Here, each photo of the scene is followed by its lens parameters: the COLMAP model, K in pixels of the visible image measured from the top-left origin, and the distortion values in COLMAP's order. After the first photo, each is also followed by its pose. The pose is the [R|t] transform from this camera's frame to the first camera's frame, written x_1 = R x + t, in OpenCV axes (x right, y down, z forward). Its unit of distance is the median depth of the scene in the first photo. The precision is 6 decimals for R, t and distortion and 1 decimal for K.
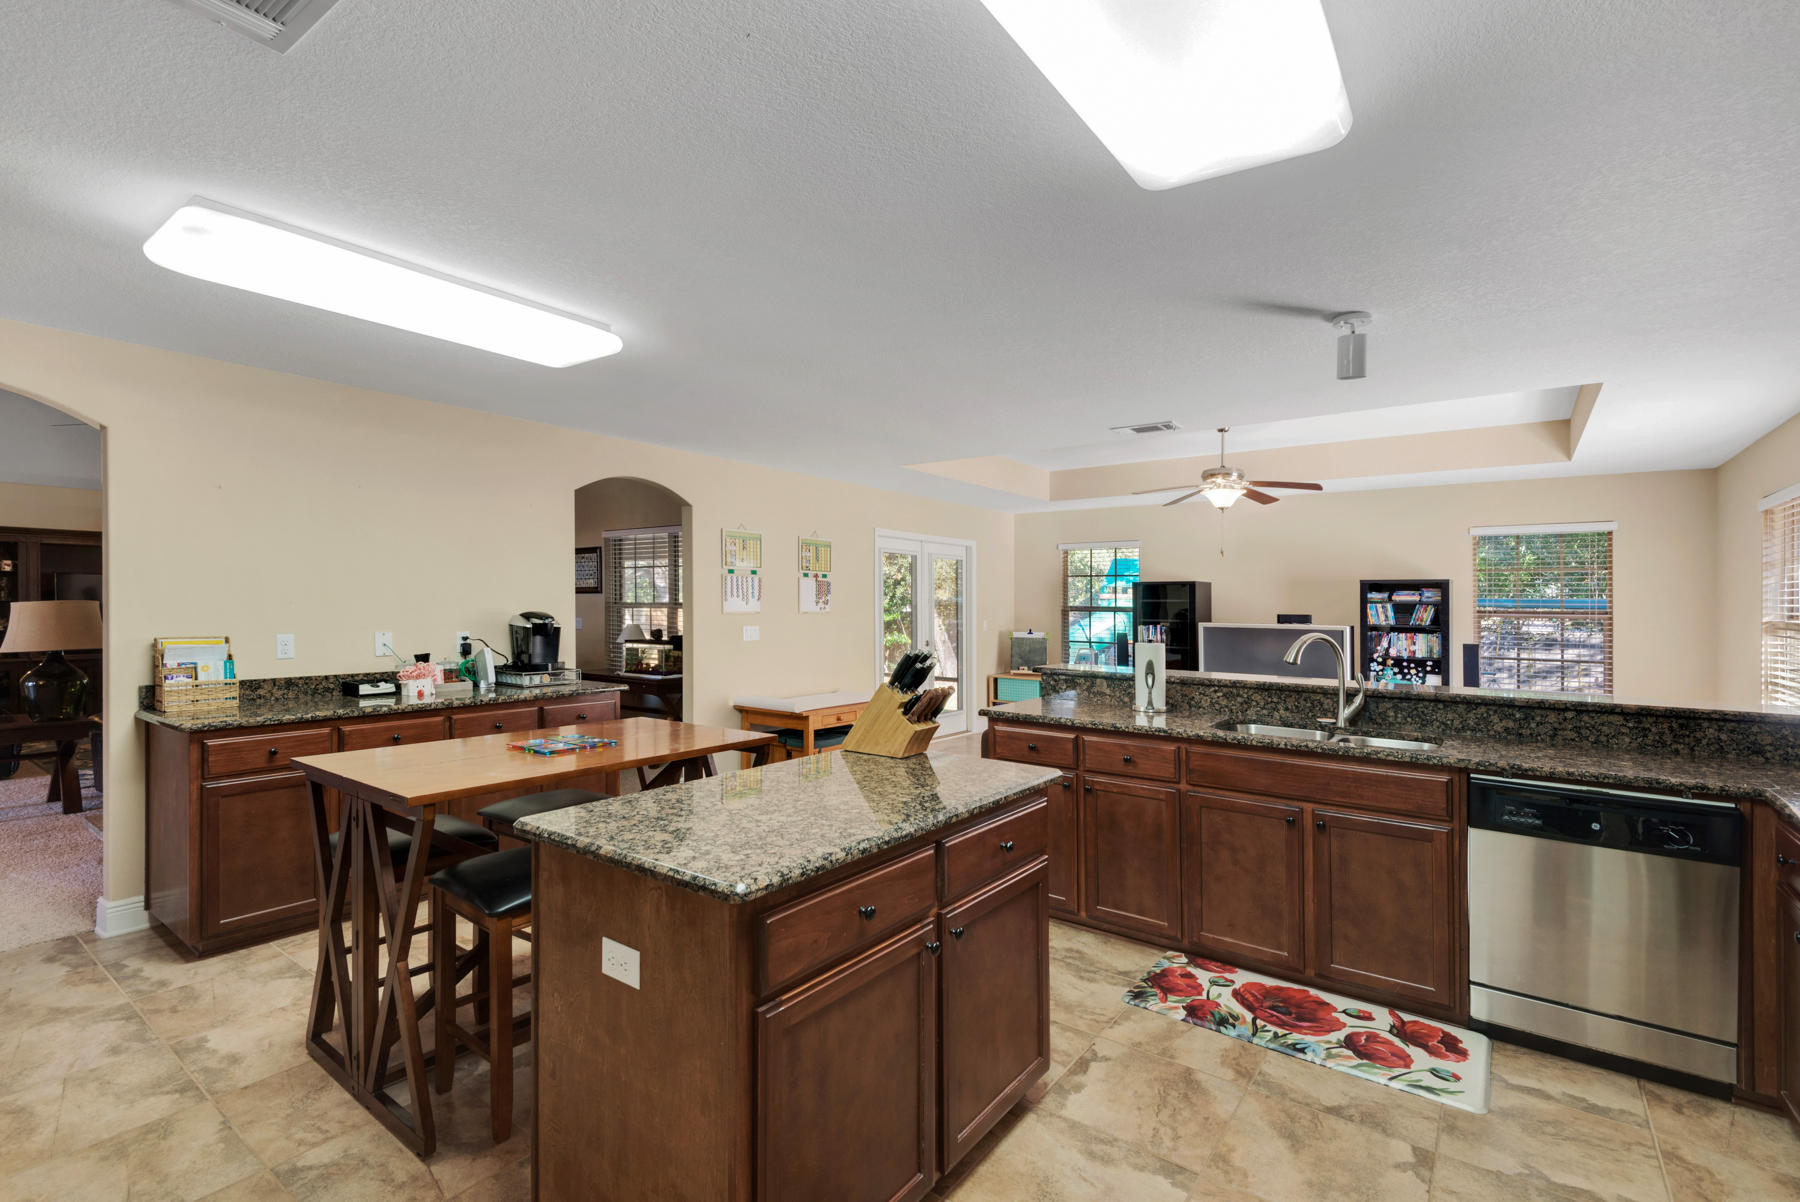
lens RADIAL K [[794.1, 0, 900.0], [0, 794.1, 601.0], [0, 0, 1]] dist [0.010589, -0.000713]
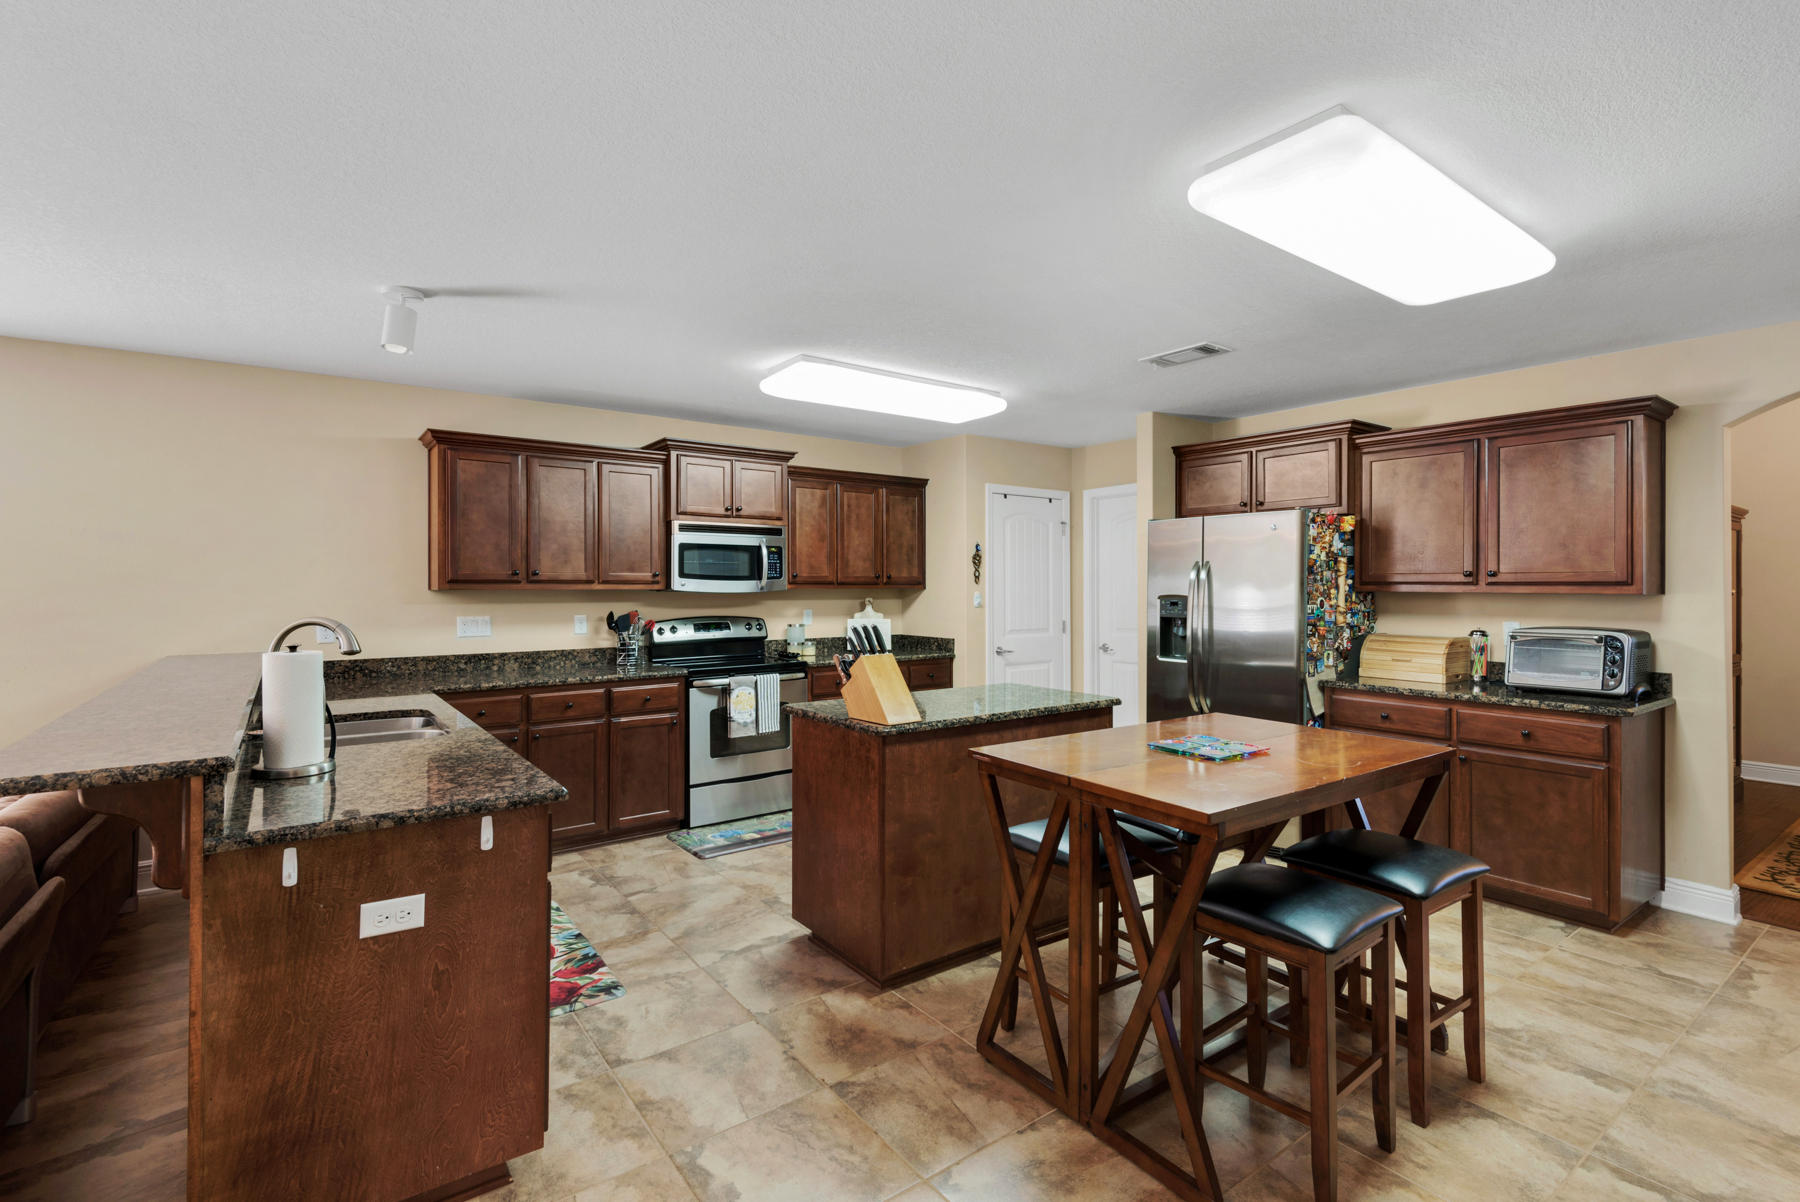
lens RADIAL K [[831.2, 0, 936.7], [0, 831.2, 582.9], [0, 0, 1]] dist [0.000023, -0.001335]
pose [[-0.961532, -0.008083, 0.274574, -0.283783], [-0.008631, 0.999962, -0.000790, -0.002449], [-0.274557, -0.003130, -0.961566, 1.470085]]
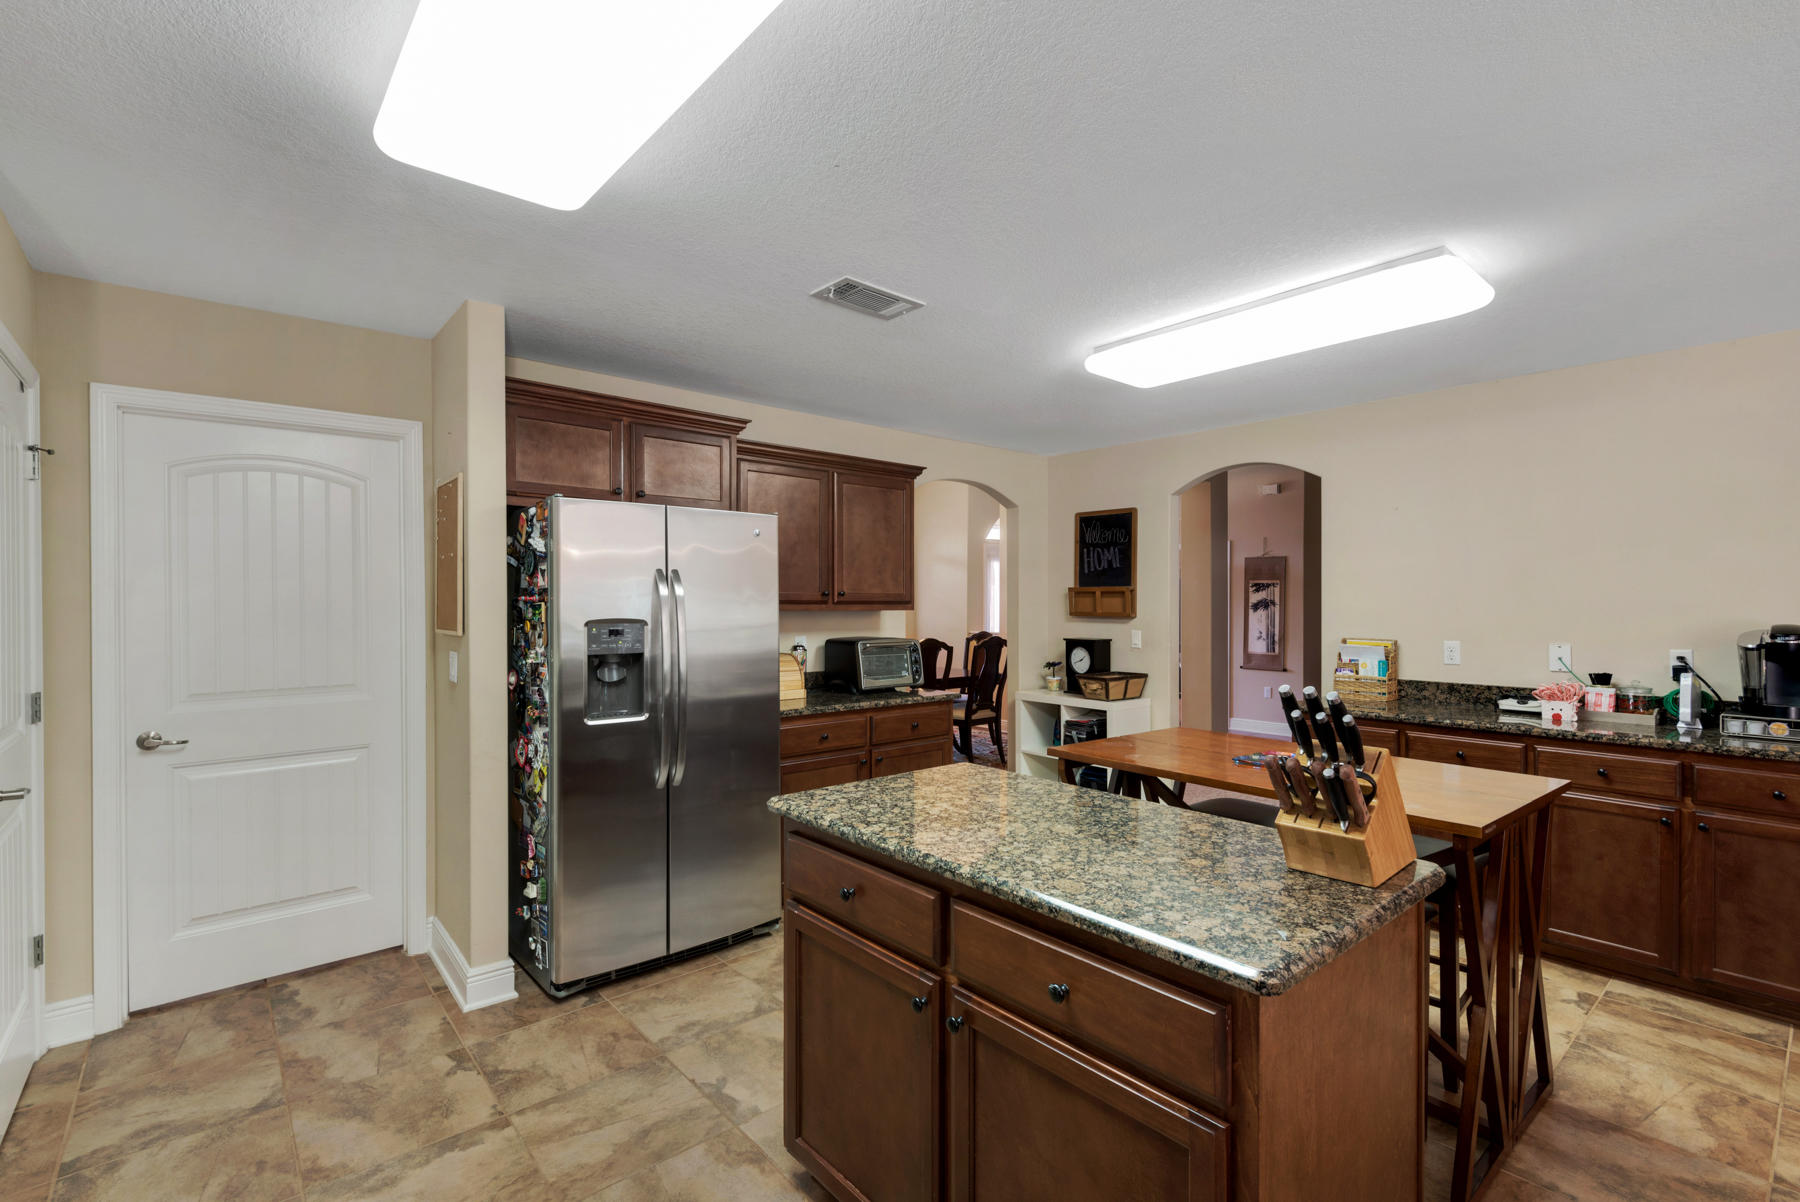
lens RADIAL K [[816.2, 0, 900.0], [0, 816.2, 601.0], [0, 0, 1]] dist [-0.008512, 0.000484]
pose [[-0.203996, -0.010512, -0.978915, 0.424623], [-0.003062, 0.999944, -0.010100, 0.002689], [0.978967, 0.000938, -0.204017, 0.534204]]
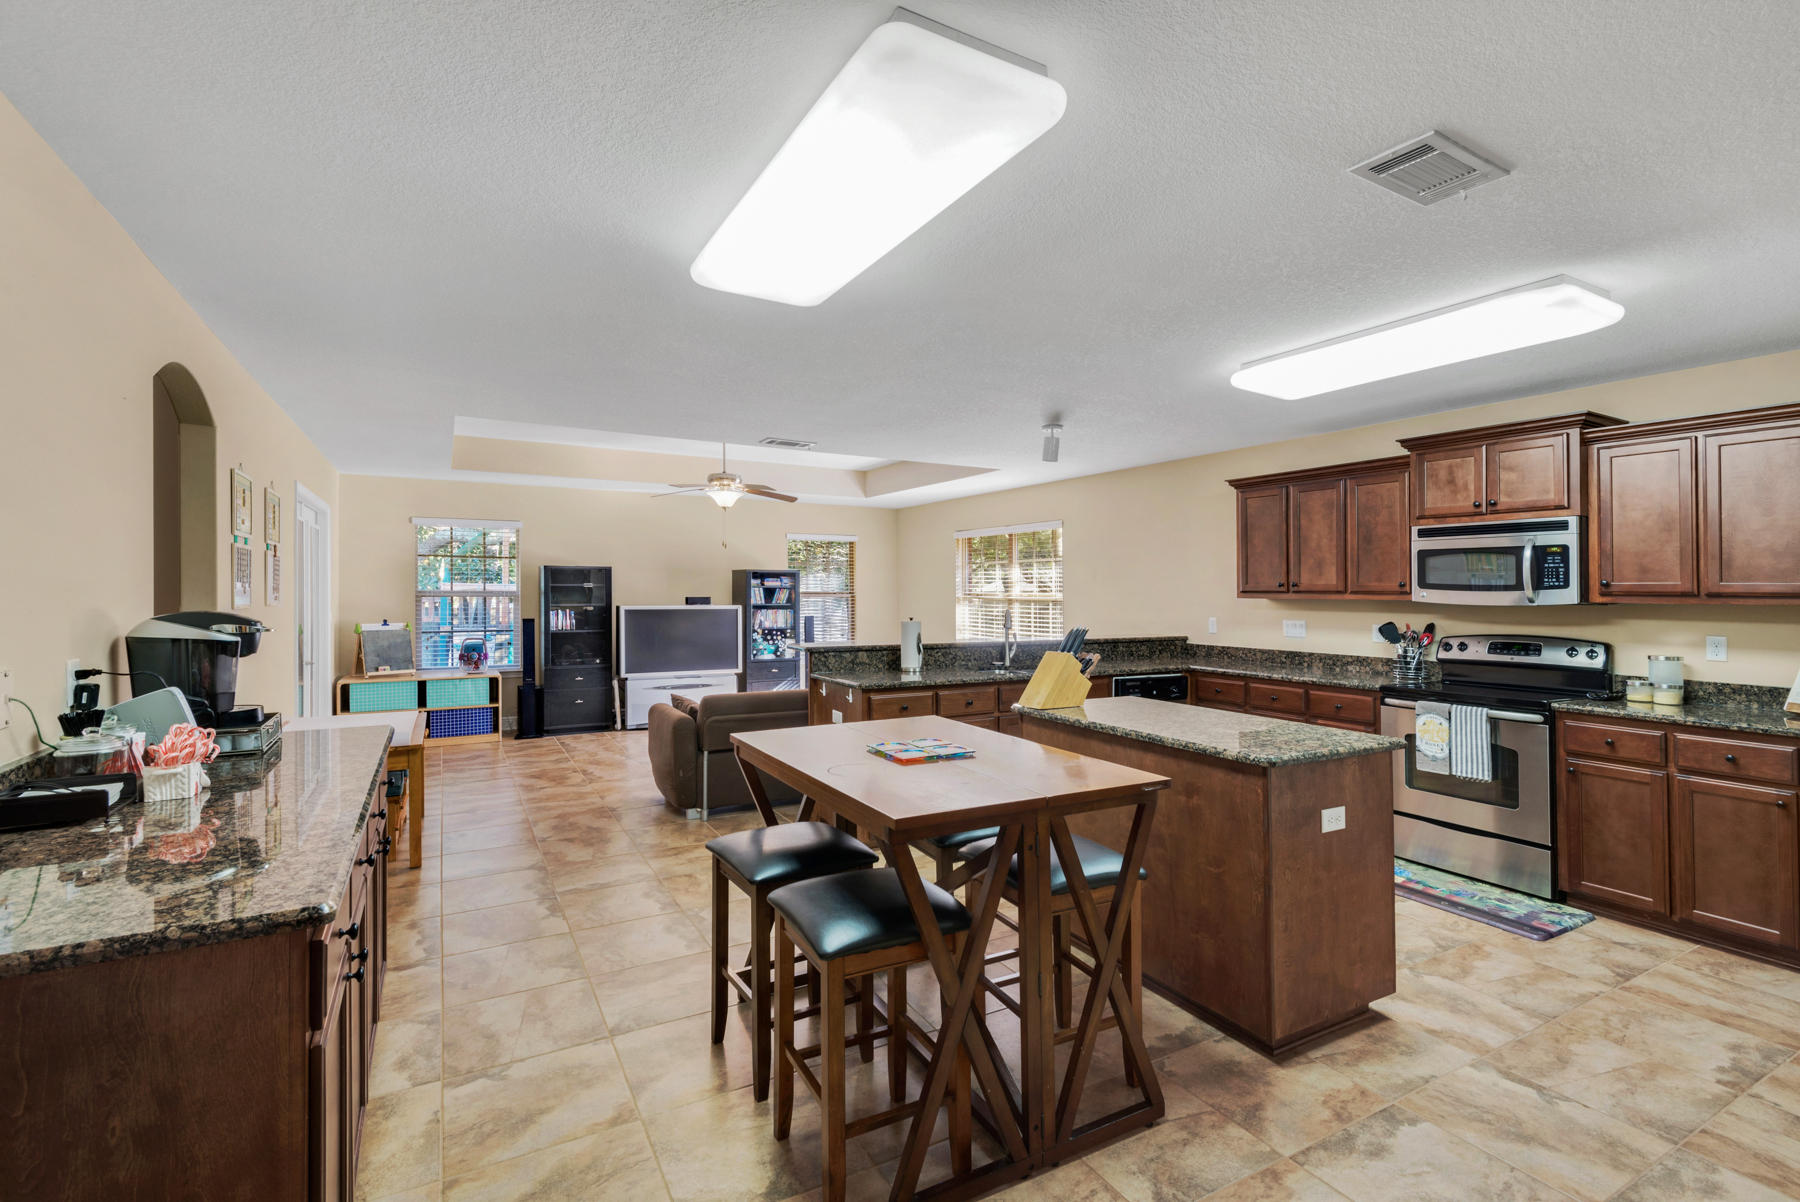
lens RADIAL K [[815.9, 0, 887.9], [0, 815.9, 589.8], [0, 0, 1]] dist [0.000130, -0.000341]
pose [[0.419592, -0.004905, 0.907699, -0.967366], [-0.005592, 0.999952, 0.007988, -0.010927], [-0.907695, -0.008428, 0.419545, 0.462866]]
